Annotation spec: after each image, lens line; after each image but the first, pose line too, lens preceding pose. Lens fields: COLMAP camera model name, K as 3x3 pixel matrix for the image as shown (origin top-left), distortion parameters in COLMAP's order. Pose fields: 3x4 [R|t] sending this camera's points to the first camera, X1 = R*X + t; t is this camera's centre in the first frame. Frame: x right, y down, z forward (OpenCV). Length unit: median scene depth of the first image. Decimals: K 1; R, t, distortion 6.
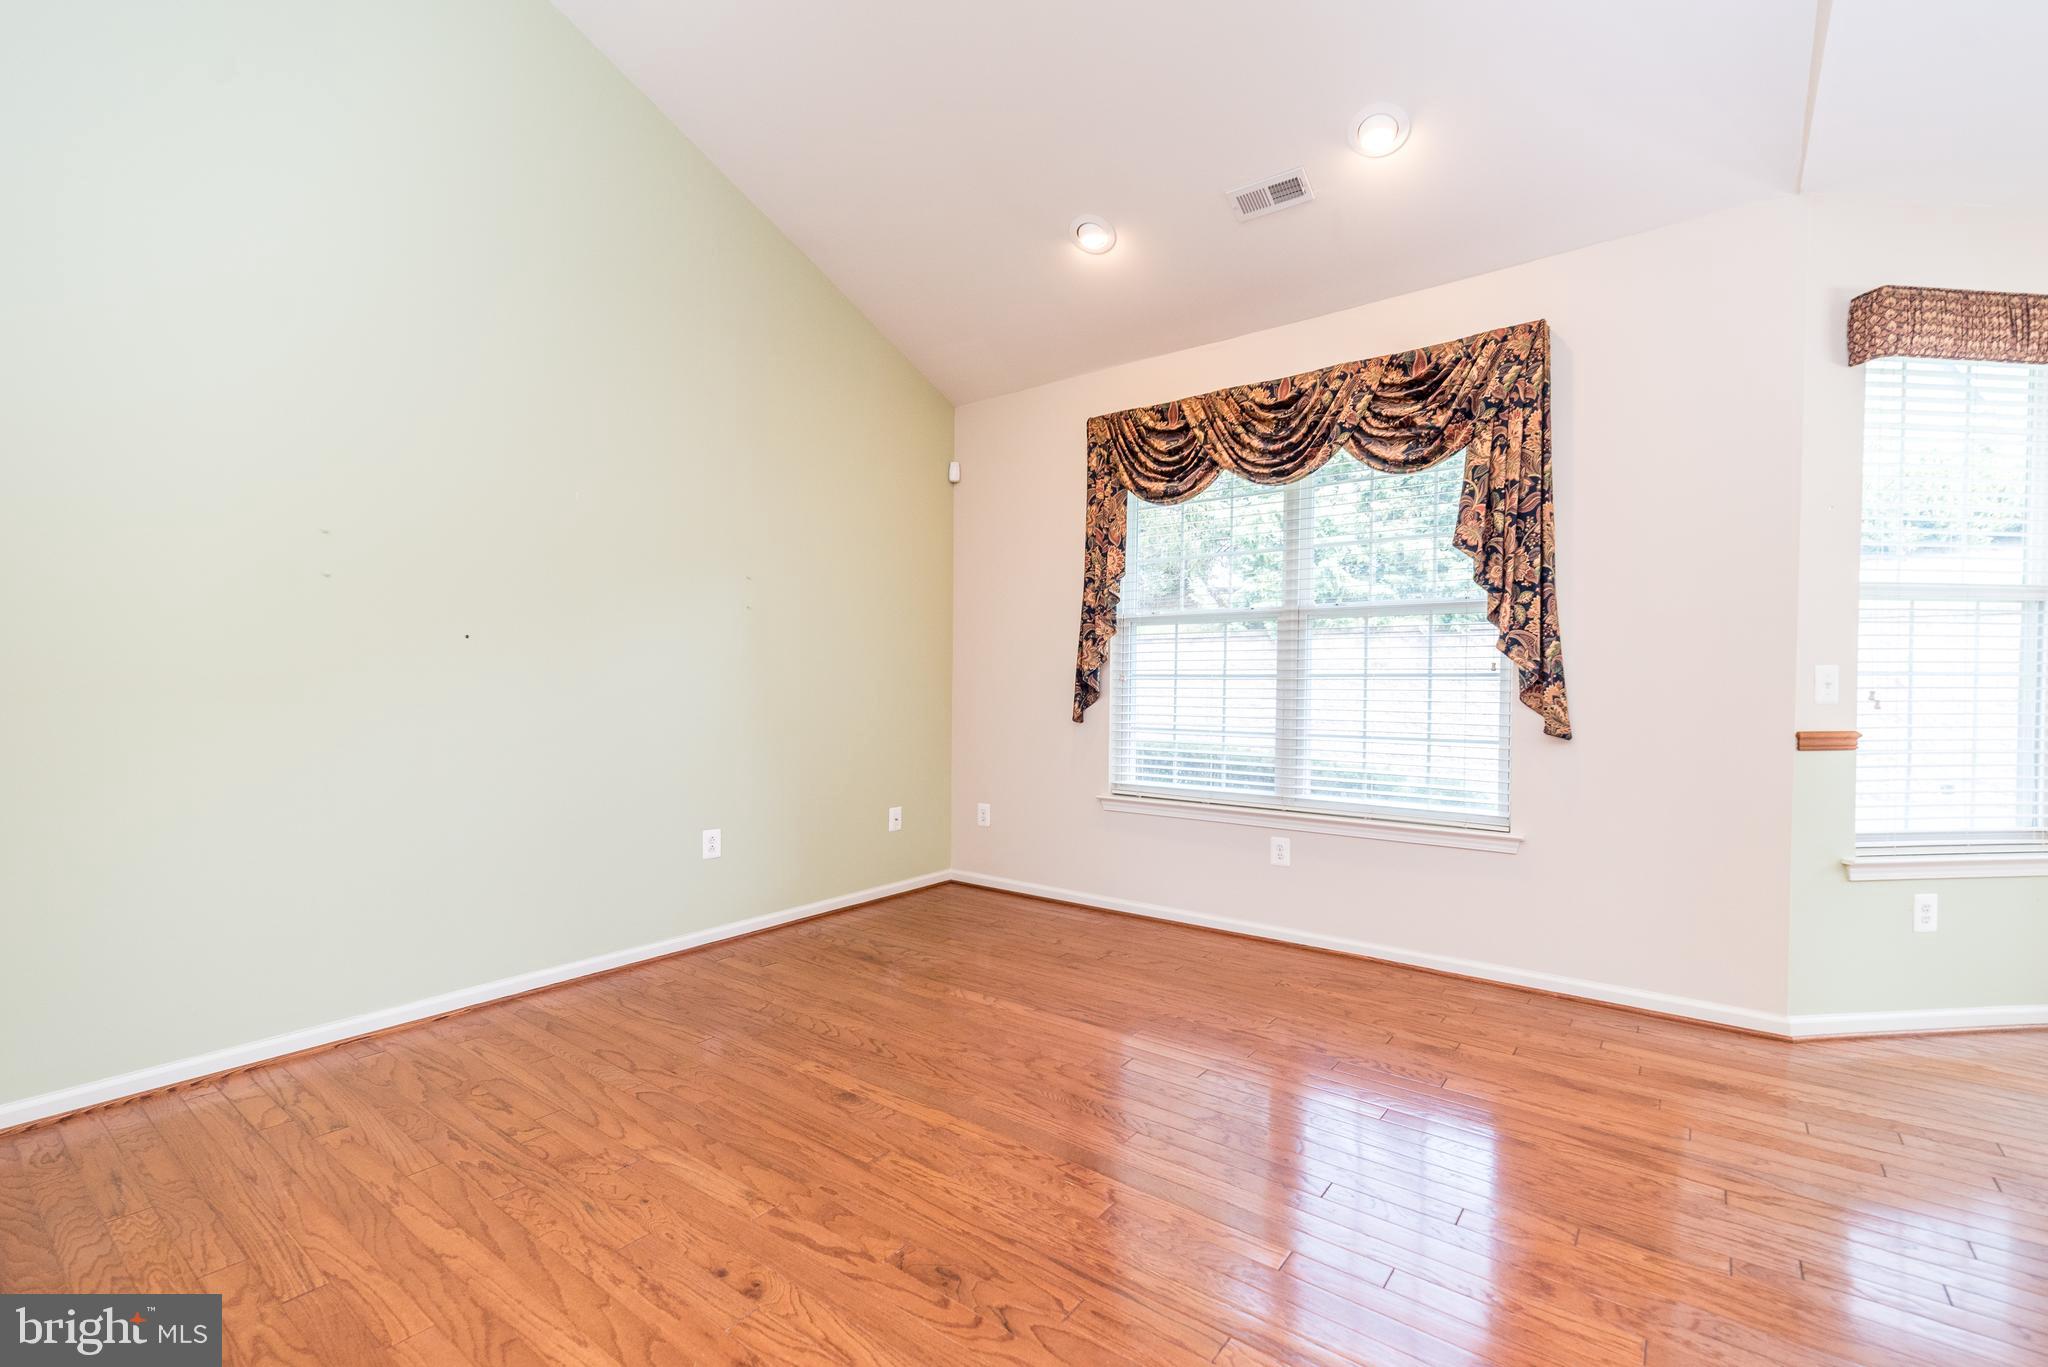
lens RADIAL K [[895.1, 0, 1029.7], [0, 895.1, 706.7], [0, 0, 1]] dist [0.009184, 0.000646]
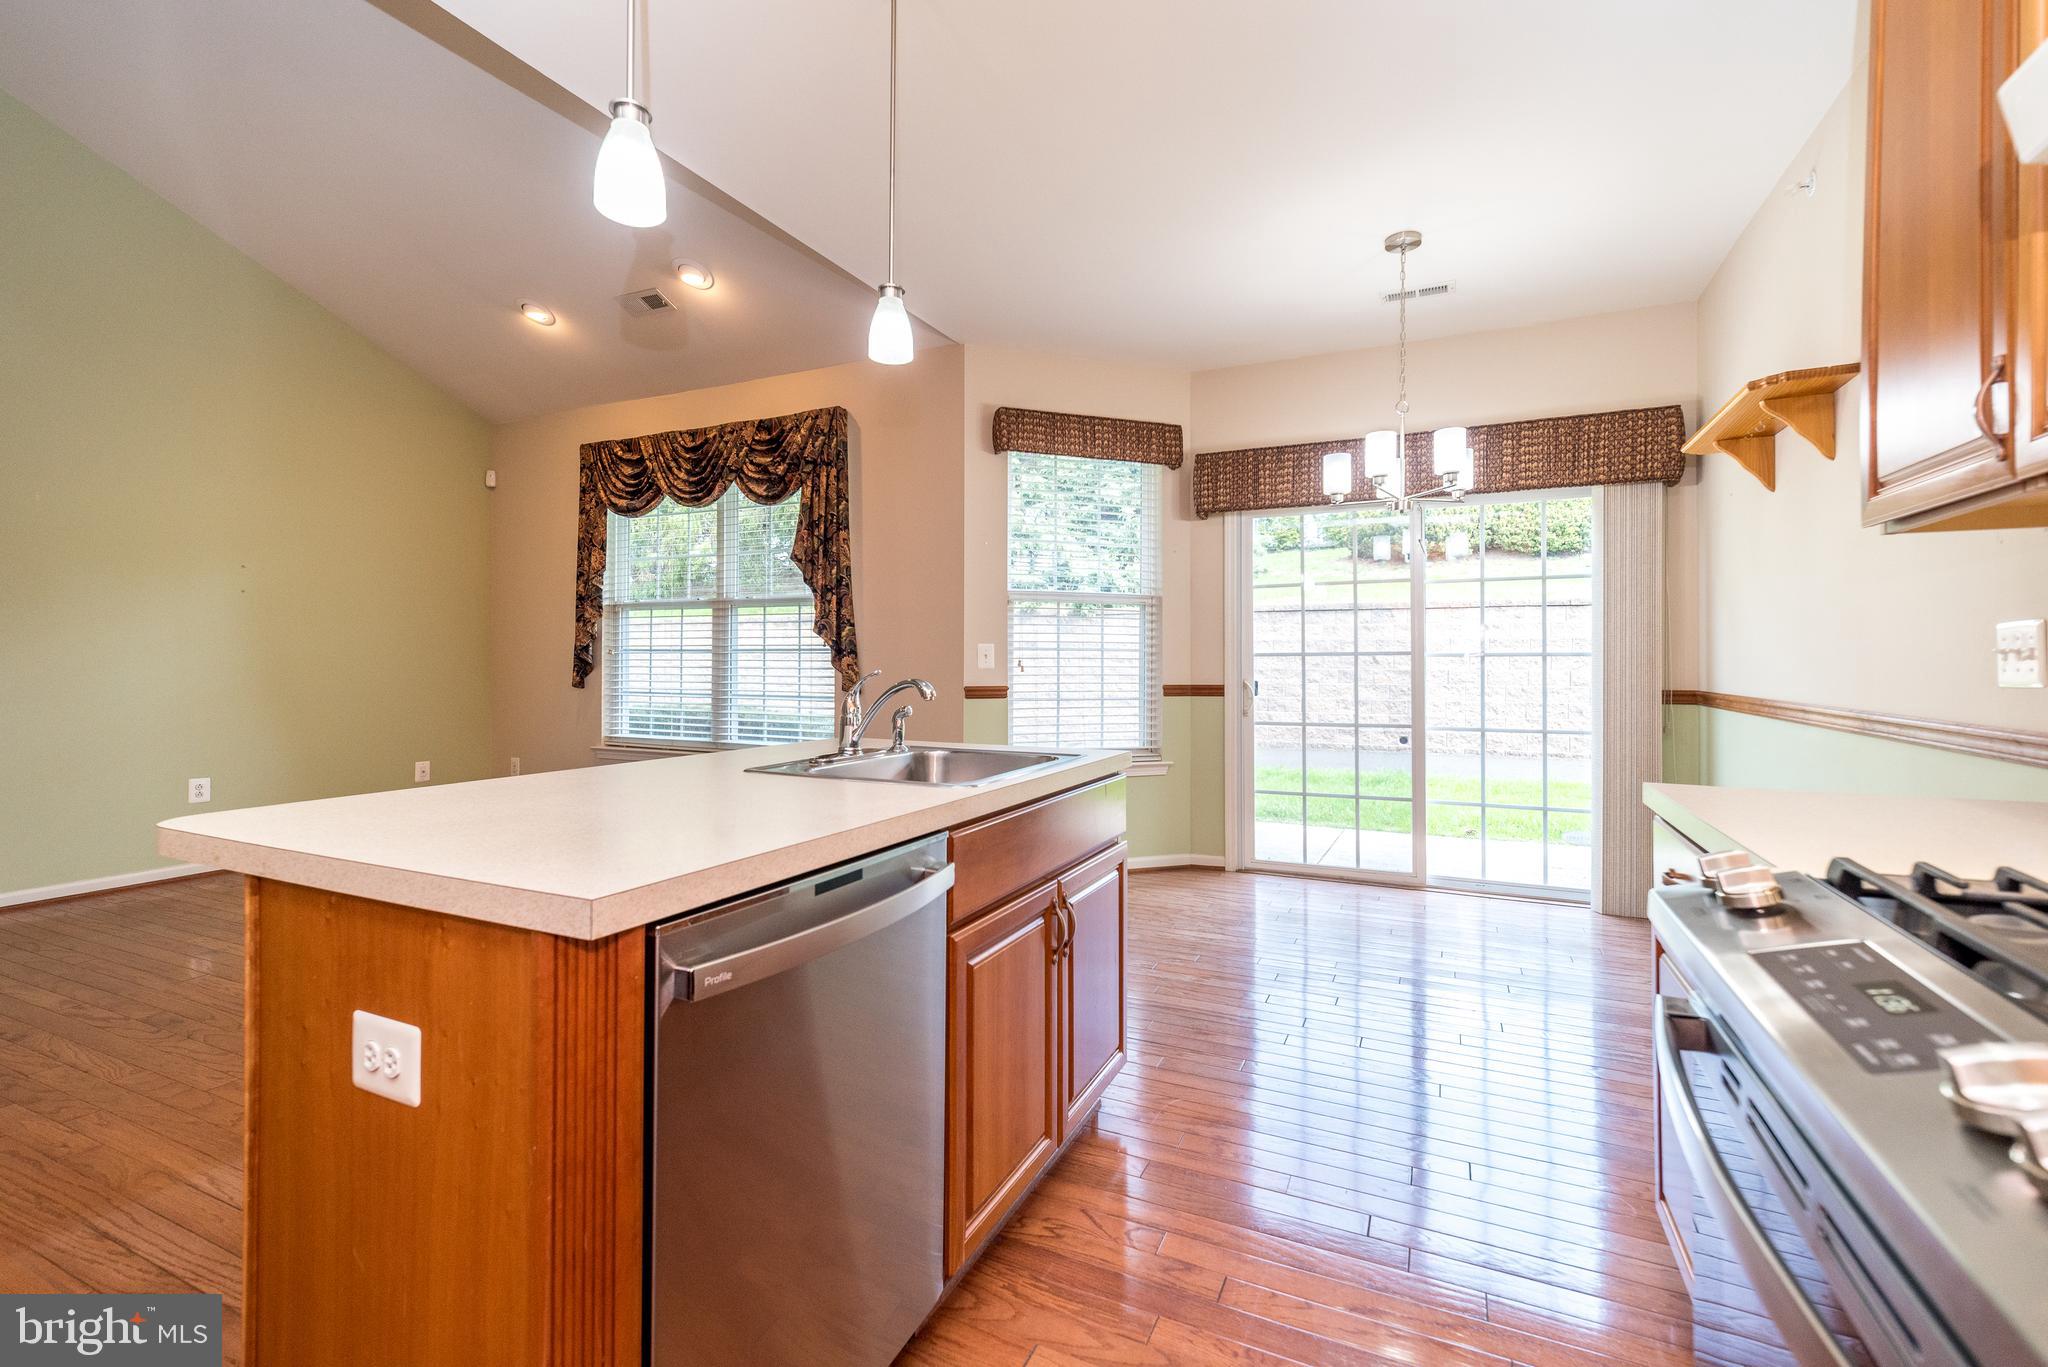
lens RADIAL K [[895.1, 0, 1034.1], [0, 895.1, 676.5], [0, 0, 1]] dist [0.009184, 0.000646]
pose [[0.979259, -0.004170, 0.202570, 0.583494], [0.005544, 0.999965, -0.006213, 0.018472], [-0.202537, 0.007207, 0.979248, -0.481524]]
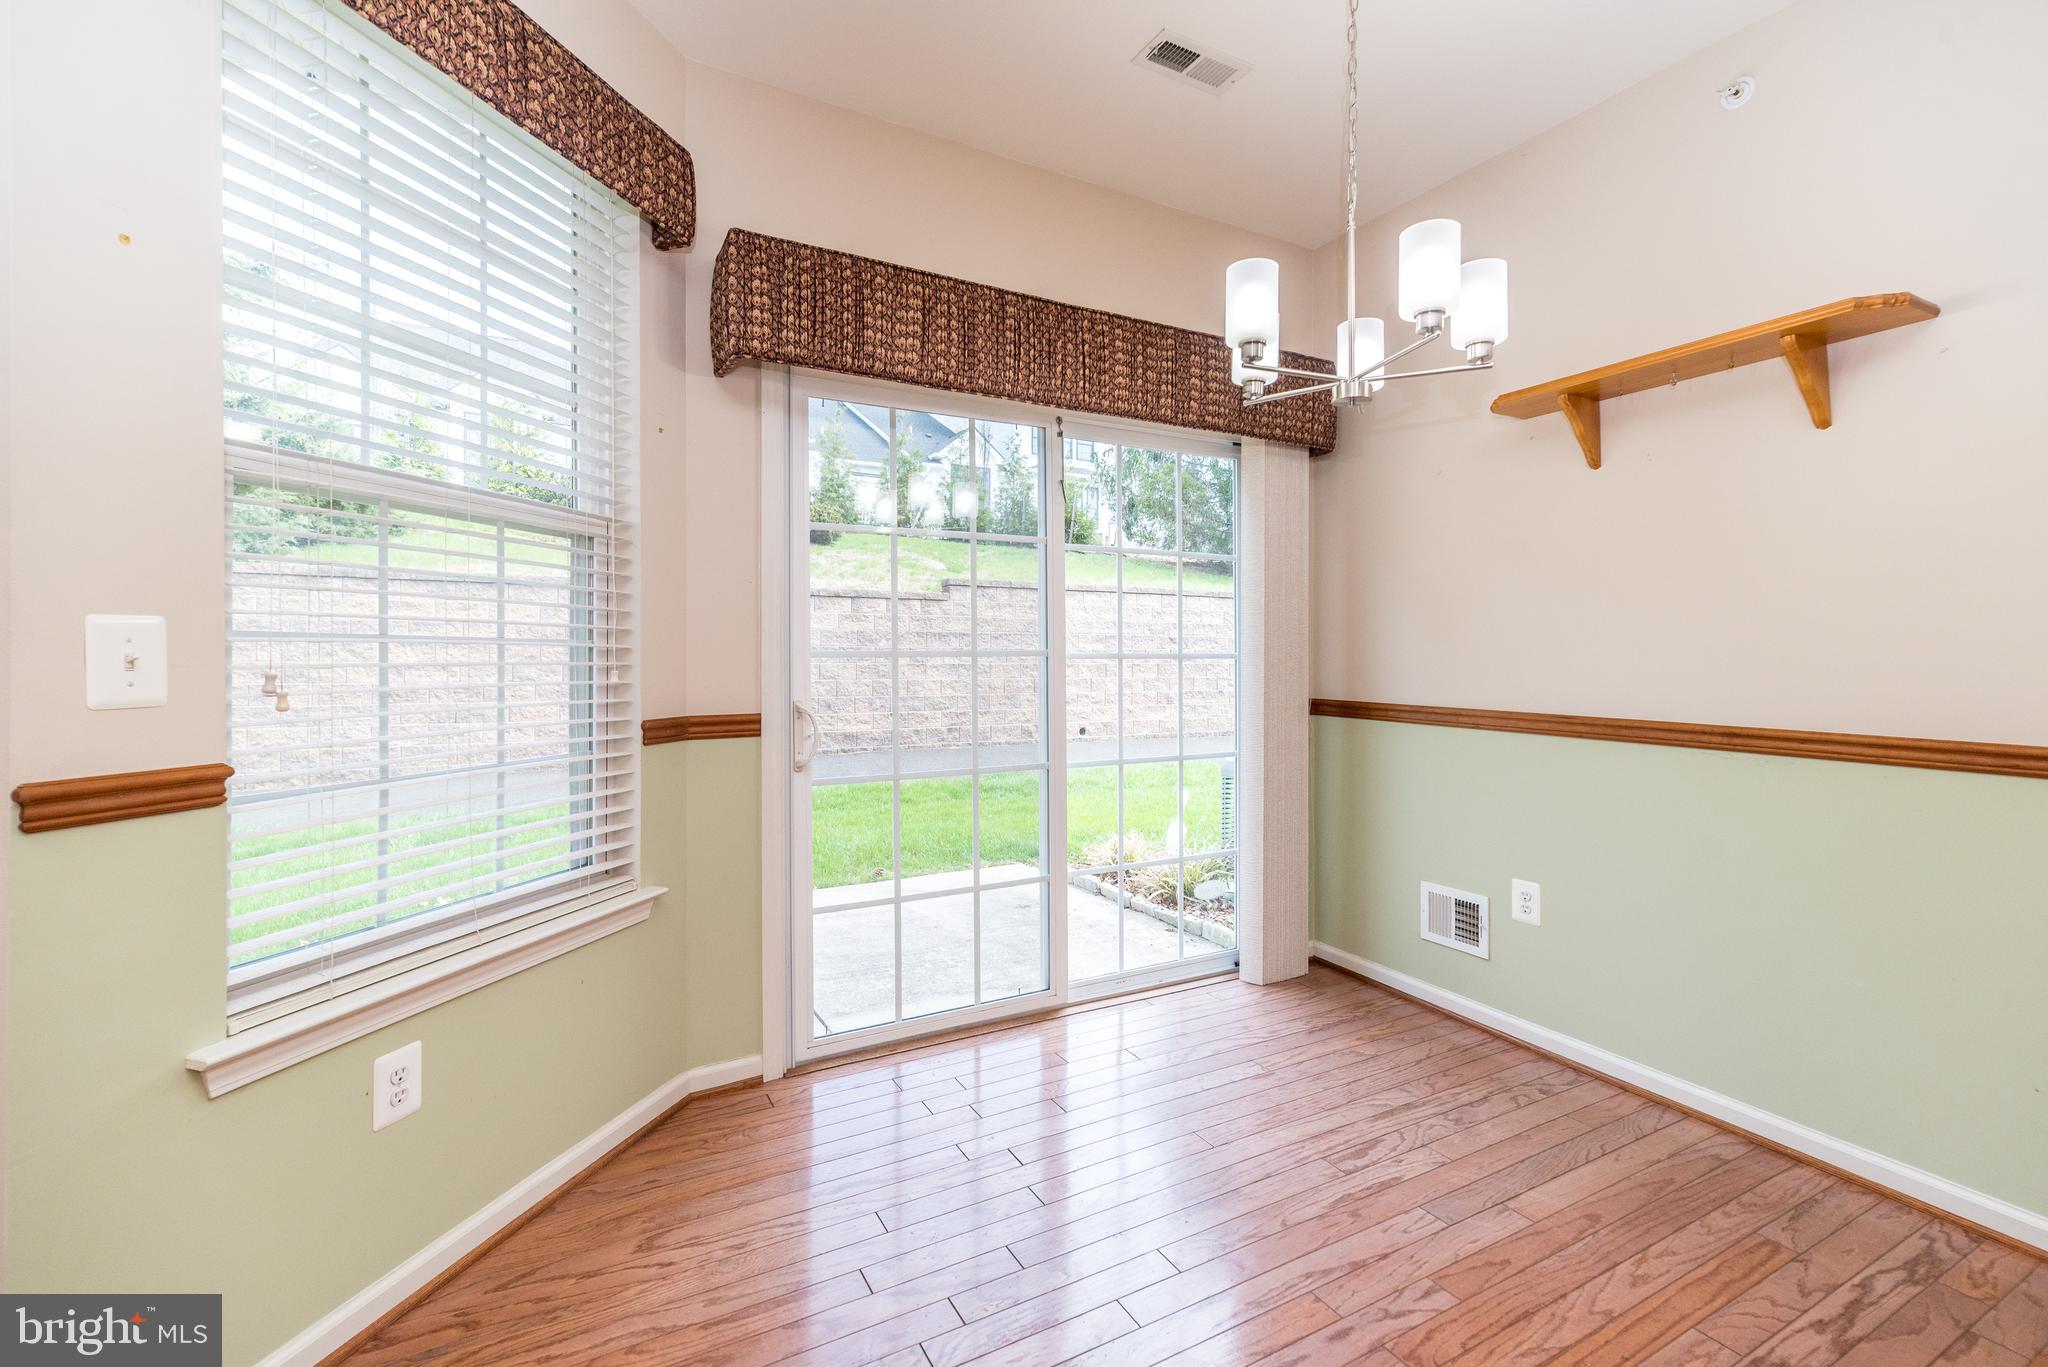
lens RADIAL K [[895.1, 0, 1028.1], [0, 895.1, 634.6], [0, 0, 1]] dist [0.009184, 0.000646]
pose [[0.406415, 0.017006, 0.913530, 0.602359], [0.020444, 0.999407, -0.027700, -0.015603], [-0.913460, 0.029934, 0.405827, 0.401393]]
